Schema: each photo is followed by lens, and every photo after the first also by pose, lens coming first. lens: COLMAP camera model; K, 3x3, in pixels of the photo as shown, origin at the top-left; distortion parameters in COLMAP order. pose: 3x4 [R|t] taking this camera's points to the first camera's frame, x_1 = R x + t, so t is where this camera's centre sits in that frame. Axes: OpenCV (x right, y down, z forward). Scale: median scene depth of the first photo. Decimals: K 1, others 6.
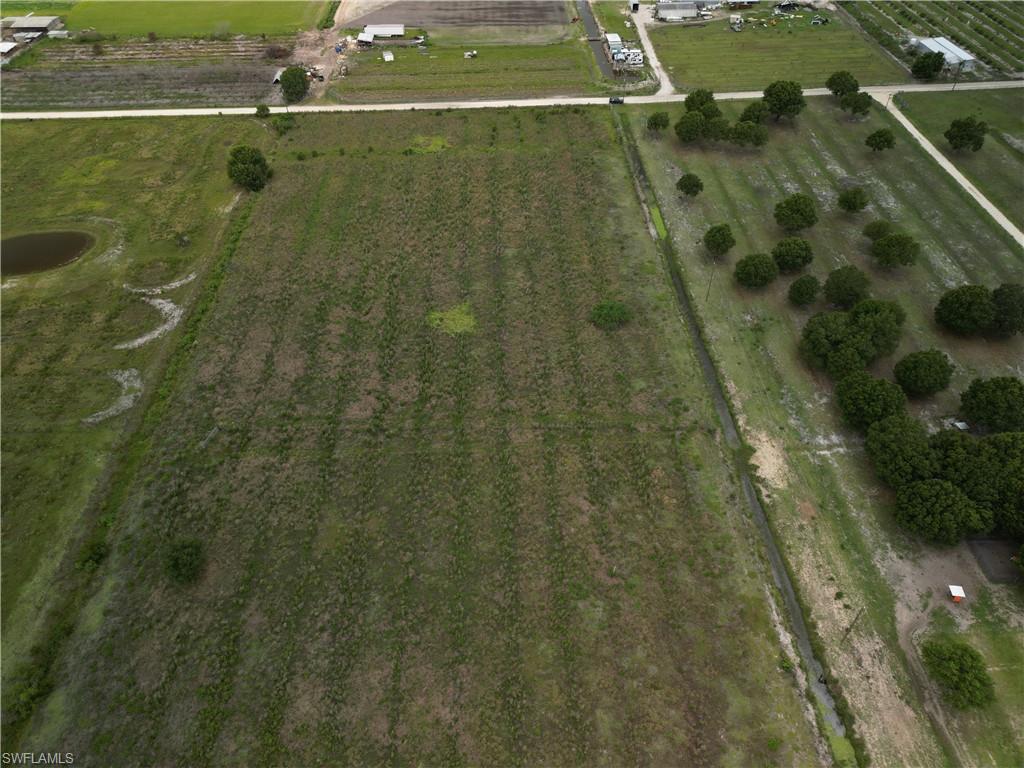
lens RADIAL K [[716.8, 0, 517.1], [0, 716.8, 385.5], [0, 0, 1]] dist [0.061980, -0.051839]
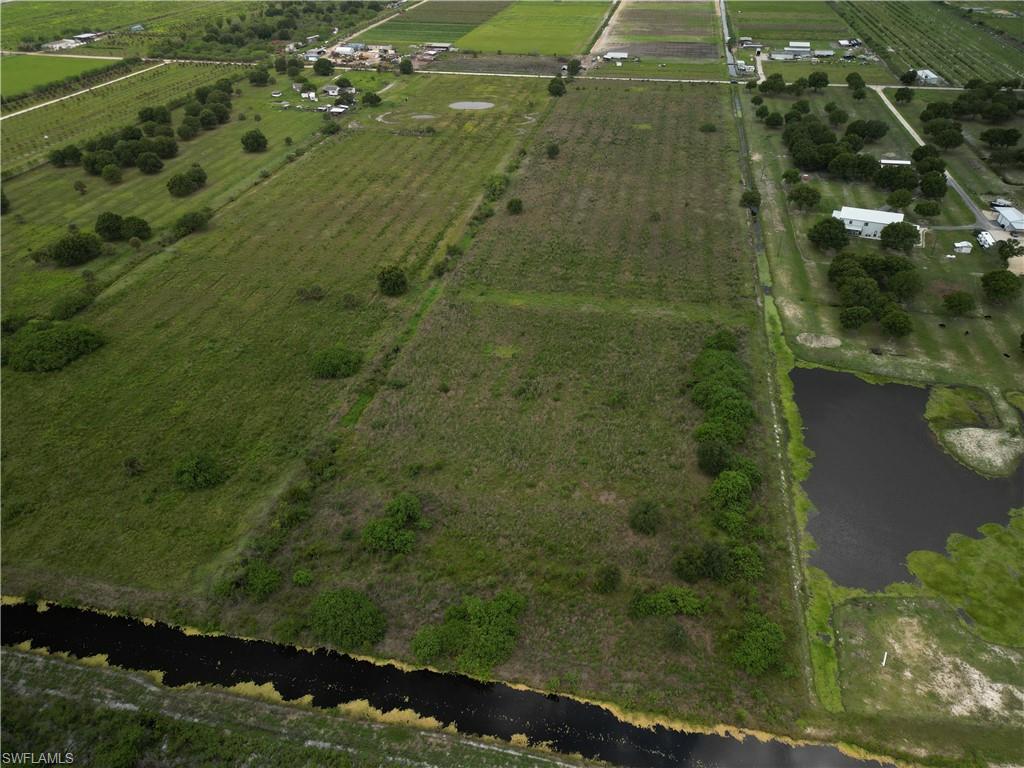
lens RADIAL K [[716.0, 0, 517.2], [0, 716.0, 384.4], [0, 0, 1]] dist [0.073039, -0.072441]
pose [[0.969769, 0.143367, -0.197469, 0.109326], [-0.171850, 0.975755, -0.135534, 1.172149], [0.173251, 0.165372, 0.970895, -1.332906]]
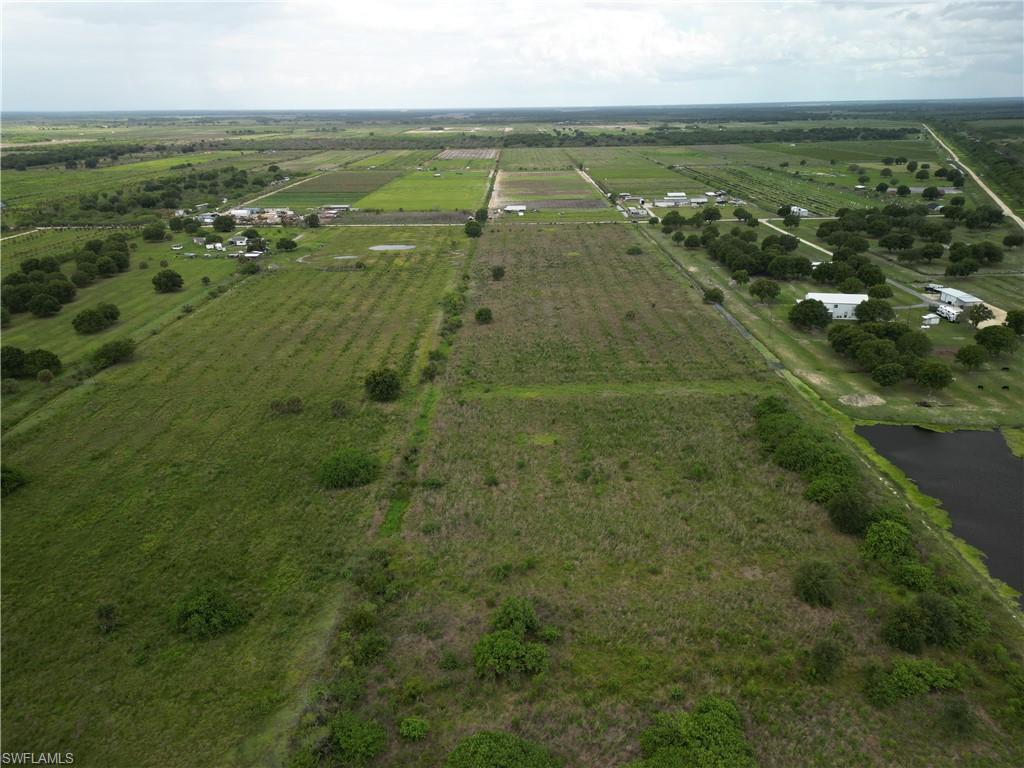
lens RADIAL K [[716.0, 0, 517.2], [0, 716.0, 384.4], [0, 0, 1]] dist [0.073039, -0.072441]
pose [[0.999179, 0.015477, -0.037447, -0.176839], [-0.028647, 0.923424, -0.382712, 1.290186], [0.028657, 0.383470, 0.923109, -1.151928]]
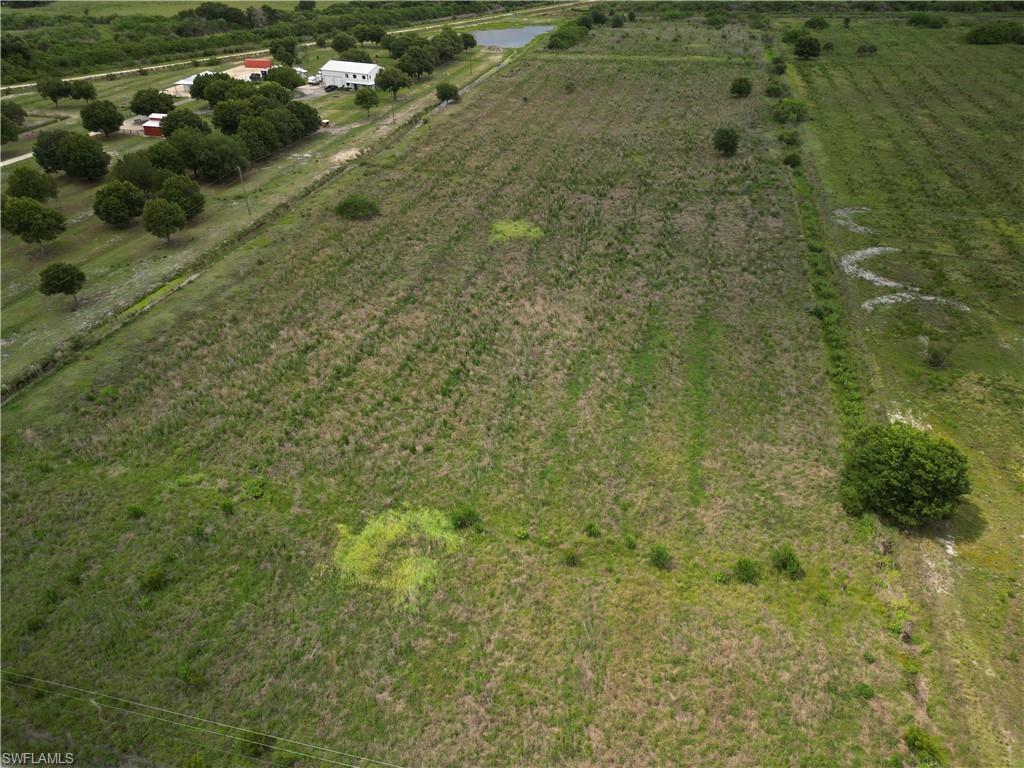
lens RADIAL K [[716.8, 0, 517.1], [0, 716.8, 385.5], [0, 0, 1]] dist [0.061980, -0.051839]
pose [[-0.958478, -0.132742, 0.252386, -0.341239], [0.215802, 0.240912, 0.946251, -0.890107], [-0.186410, 0.961427, -0.202263, 1.354311]]
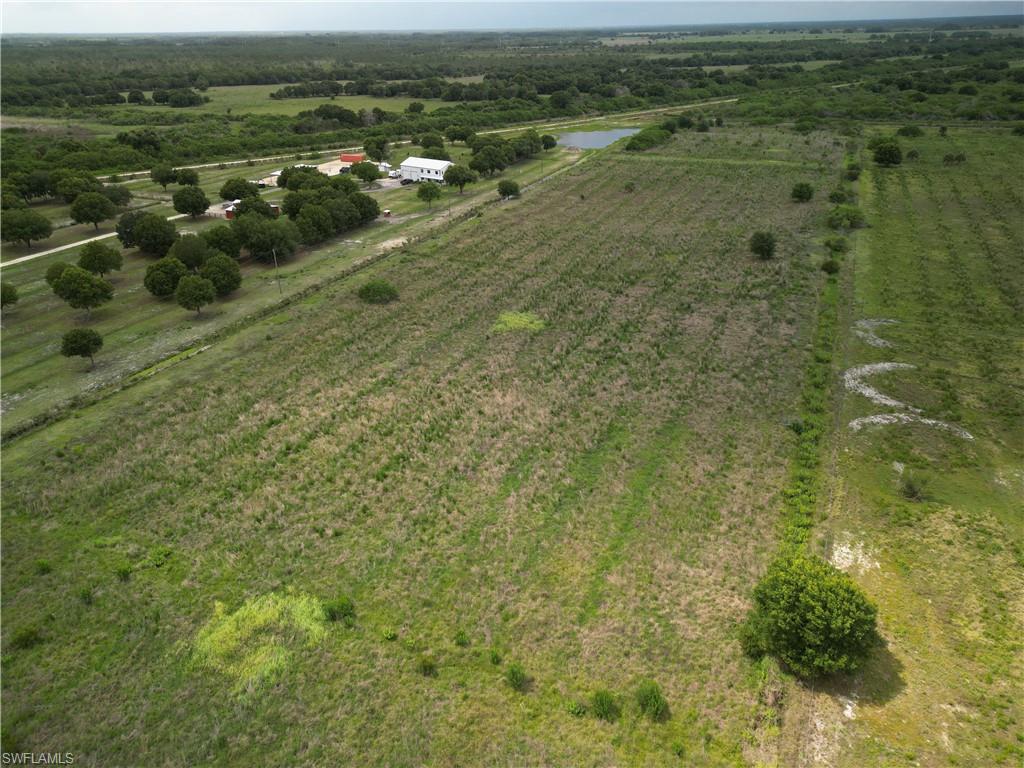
lens RADIAL K [[716.0, 0, 517.2], [0, 716.0, 384.4], [0, 0, 1]] dist [0.073039, -0.072441]
pose [[-0.899300, -0.167804, 0.403858, -0.464128], [0.322540, 0.369148, 0.871606, -0.849892], [-0.295342, 0.914096, -0.277851, 1.312468]]
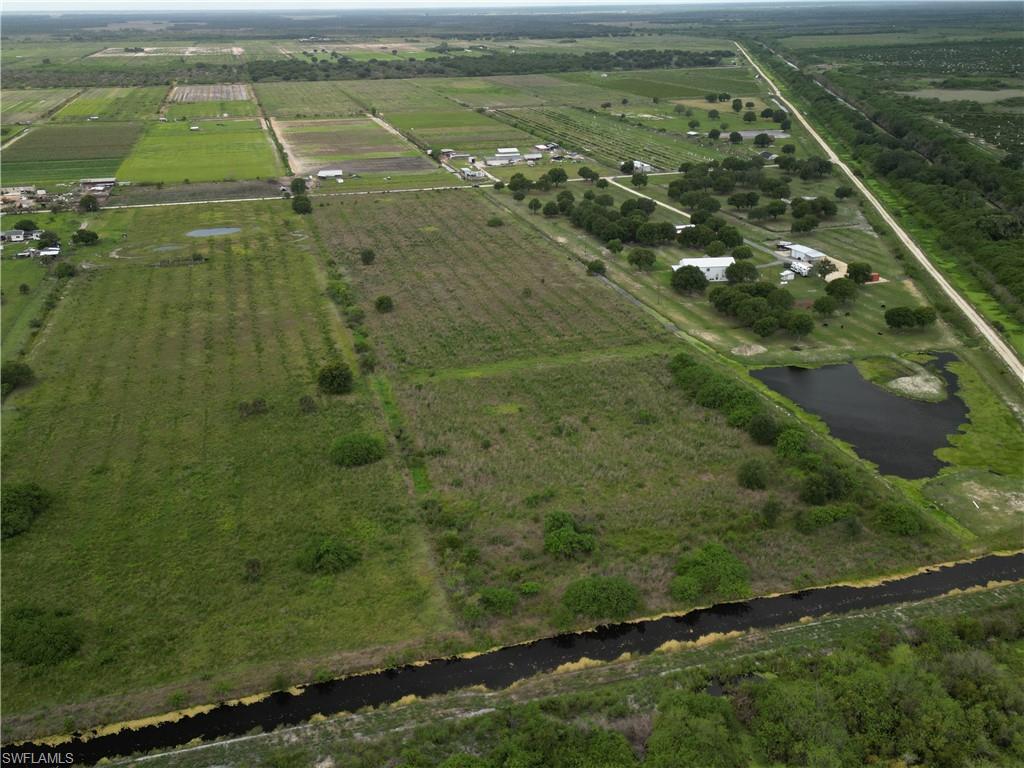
lens RADIAL K [[951.1, 0, 516.9], [0, 951.1, 381.5], [0, 0, 1]] dist [0.127984, -0.255482]
pose [[0.971731, -0.086230, 0.219781, -0.529955], [0.163519, 0.917296, -0.363083, 1.514472], [-0.170296, 0.388757, 0.905465, -1.644092]]
